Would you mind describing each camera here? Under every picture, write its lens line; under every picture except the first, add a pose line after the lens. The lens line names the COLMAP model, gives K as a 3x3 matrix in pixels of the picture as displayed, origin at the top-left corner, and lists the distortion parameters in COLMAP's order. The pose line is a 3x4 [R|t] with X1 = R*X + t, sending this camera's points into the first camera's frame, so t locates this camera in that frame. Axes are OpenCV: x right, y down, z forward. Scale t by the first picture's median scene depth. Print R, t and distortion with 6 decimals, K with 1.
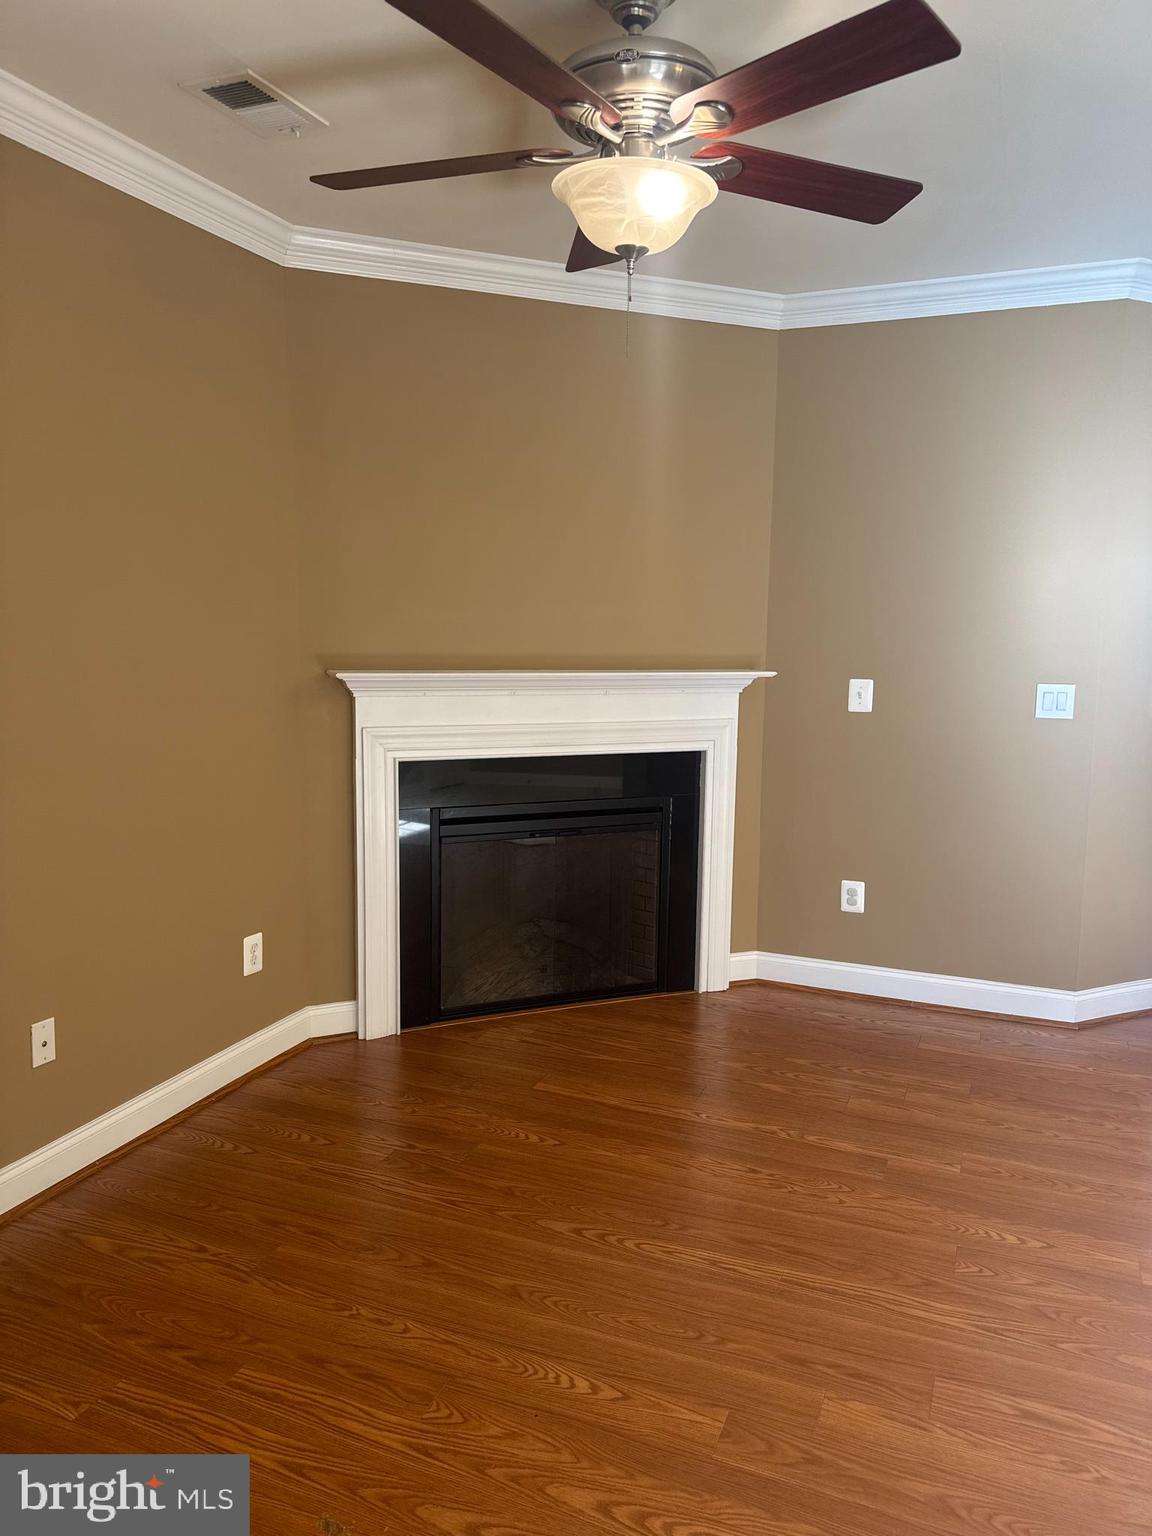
lens RADIAL K [[1082.9, 0, 568.6], [0, 1082.9, 764.1], [0, 0, 1]] dist [0.046149, -0.038811]
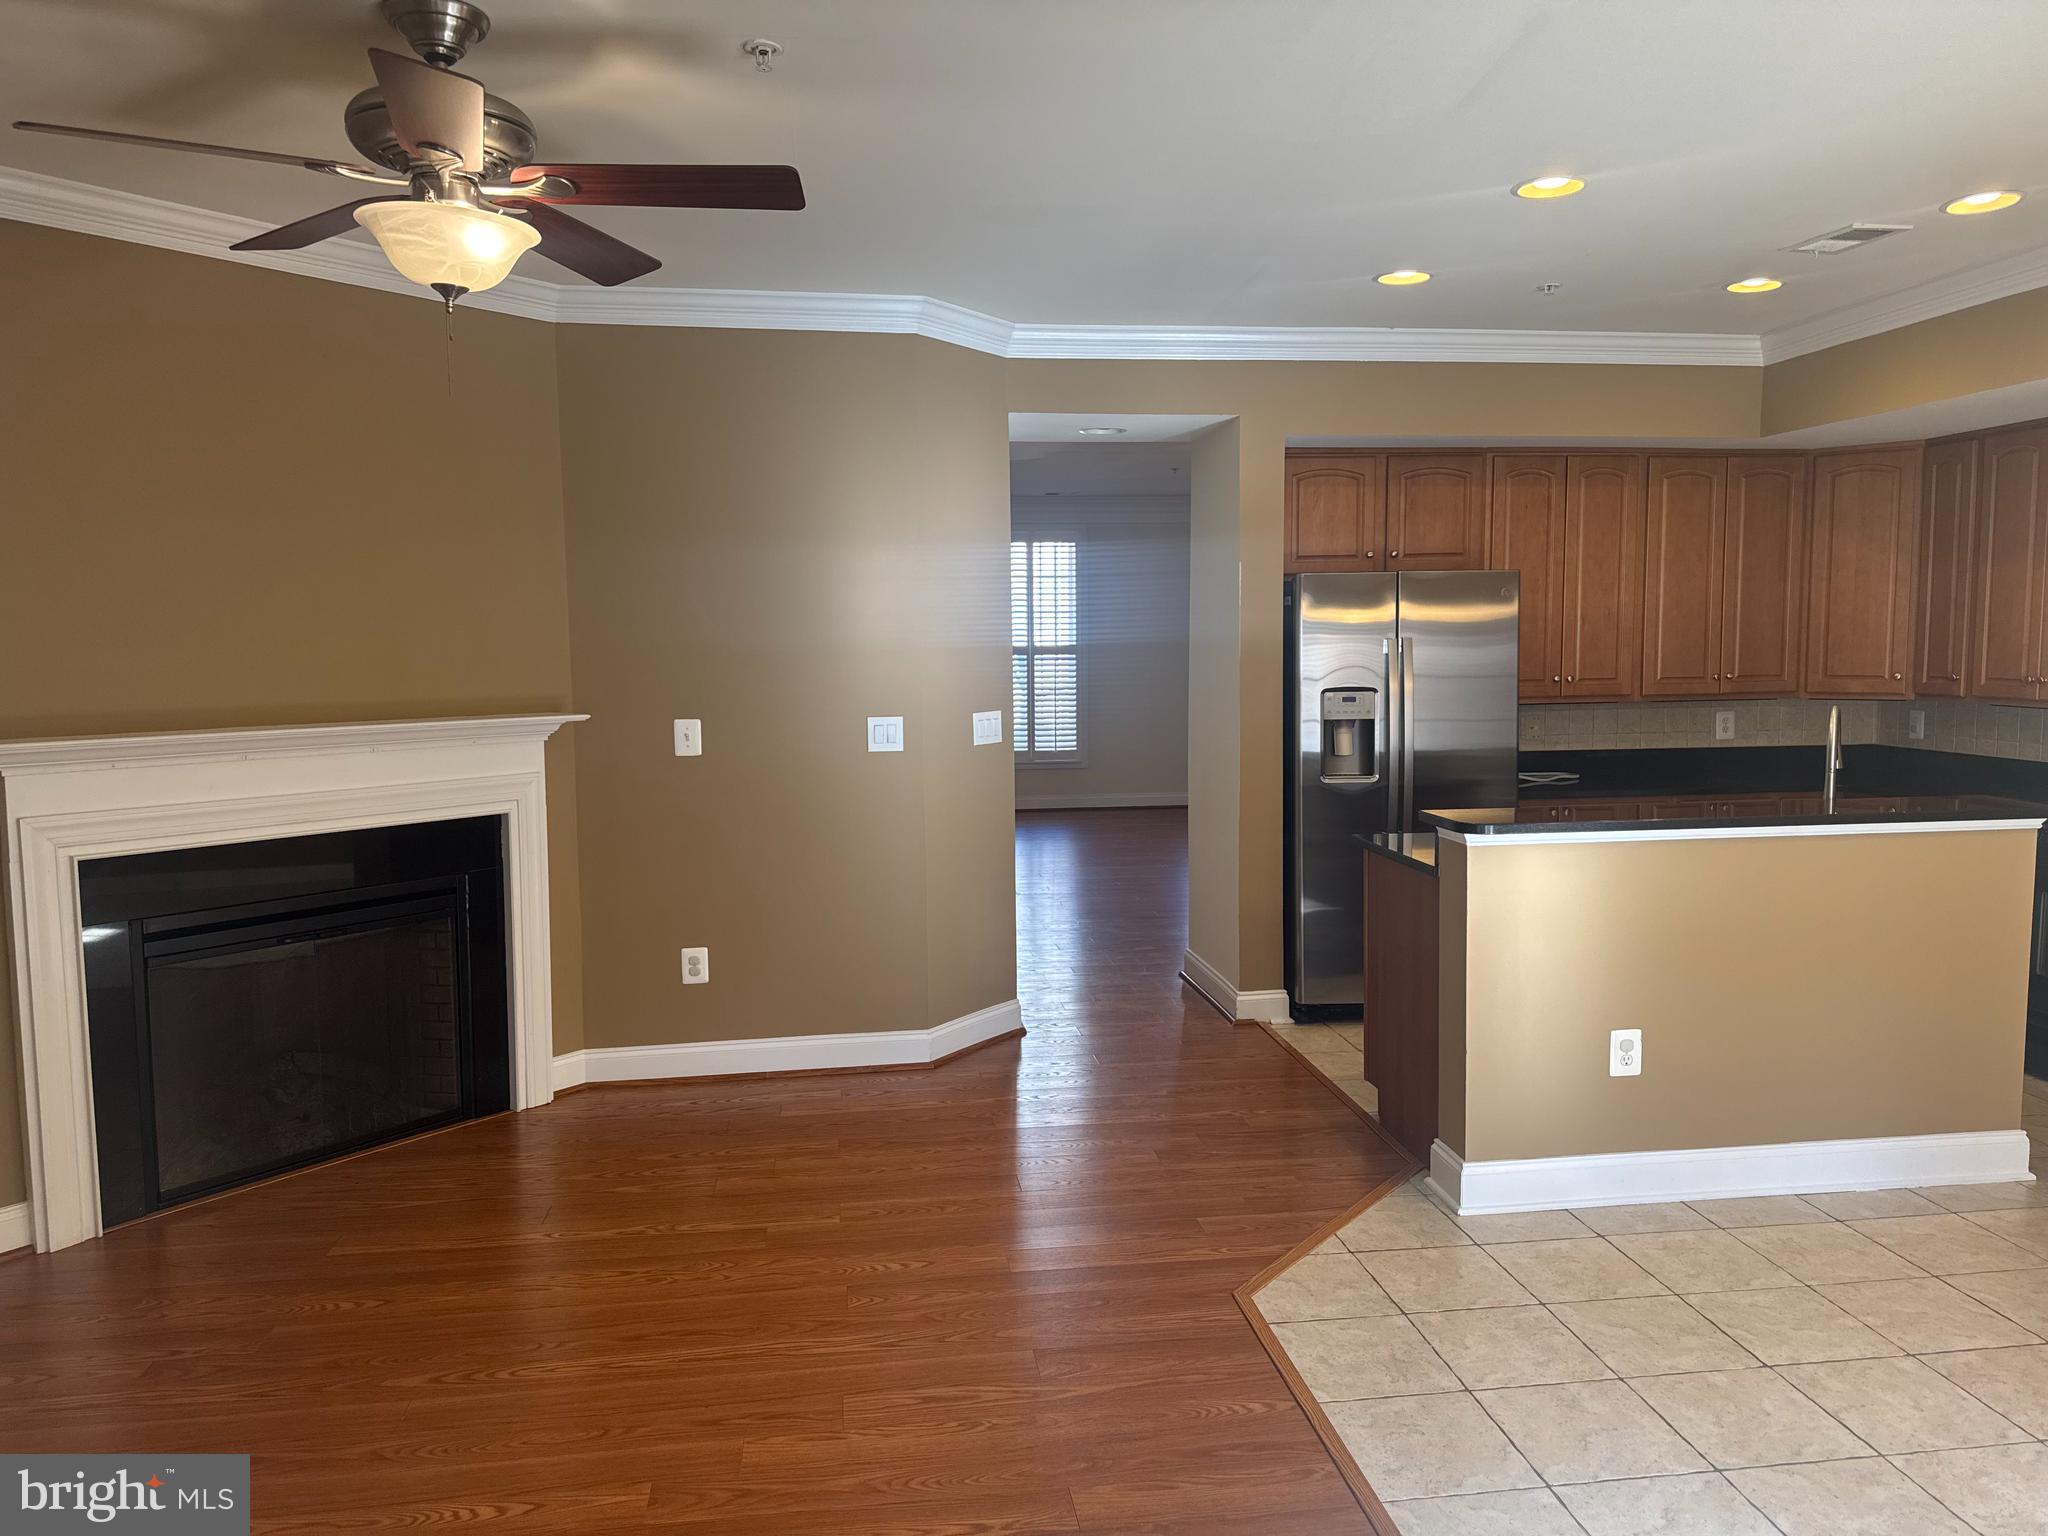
lens RADIAL K [[1443.9, 0, 1024.1], [0, 1443.9, 765.2], [0, 0, 1]] dist [0.046149, -0.038811]
pose [[0.861730, -0.062272, 0.503531, -0.099292], [0.084072, 0.996245, -0.020672, 0.007720], [-0.500353, 0.060146, 0.863730, -0.174084]]
